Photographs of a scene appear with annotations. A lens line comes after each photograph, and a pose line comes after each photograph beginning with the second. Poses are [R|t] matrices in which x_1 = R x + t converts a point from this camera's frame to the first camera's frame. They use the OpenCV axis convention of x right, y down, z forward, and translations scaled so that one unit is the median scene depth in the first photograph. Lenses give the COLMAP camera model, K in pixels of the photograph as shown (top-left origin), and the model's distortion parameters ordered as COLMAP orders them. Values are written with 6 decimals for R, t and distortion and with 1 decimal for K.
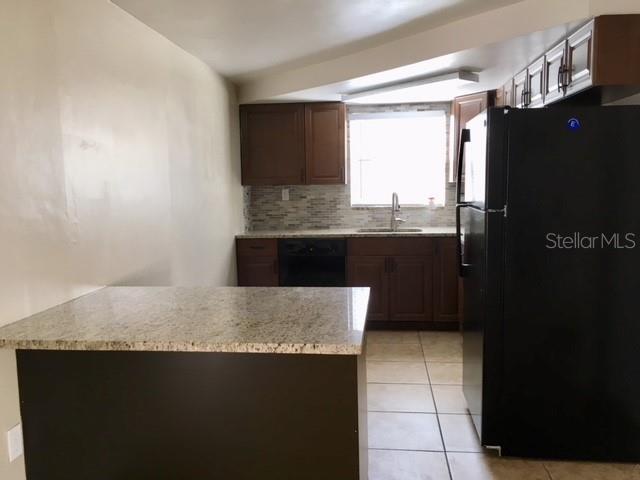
lens RADIAL K [[553.7, 0, 320.0], [0, 553.7, 240.0], [0, 0, 1]] dist [0.030057, -0.008840]
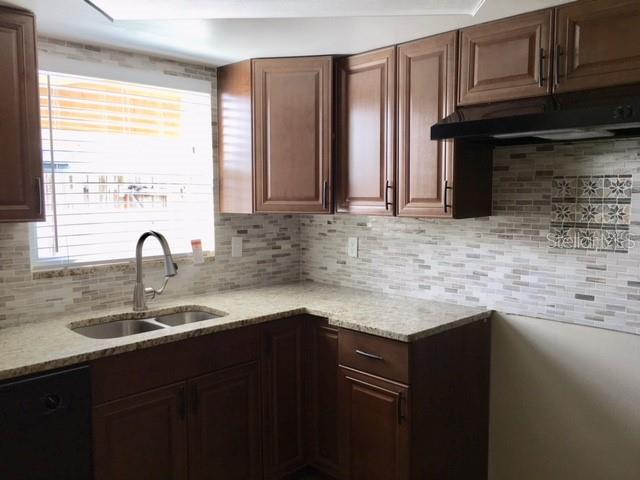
lens RADIAL K [[581.3, 0, 318.5], [0, 581.3, 237.1], [0, 0, 1]] dist [0.113636, -0.003082]
pose [[0.648500, -0.046710, 0.759780, -0.150671], [0.076257, 0.997081, -0.003790, -0.069679], [-0.757385, 0.060396, 0.650169, 0.545553]]
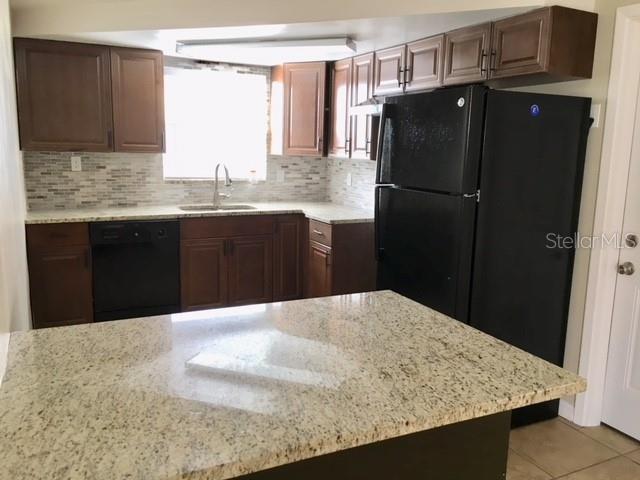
lens RADIAL K [[553.7, 0, 320.0], [0, 553.7, 240.0], [0, 0, 1]] dist [0.030057, -0.008840]
pose [[0.841424, -0.054533, 0.537617, -0.207074], [0.019767, 0.997335, 0.070227, -0.023991], [-0.540014, -0.048463, 0.840259, 0.162786]]
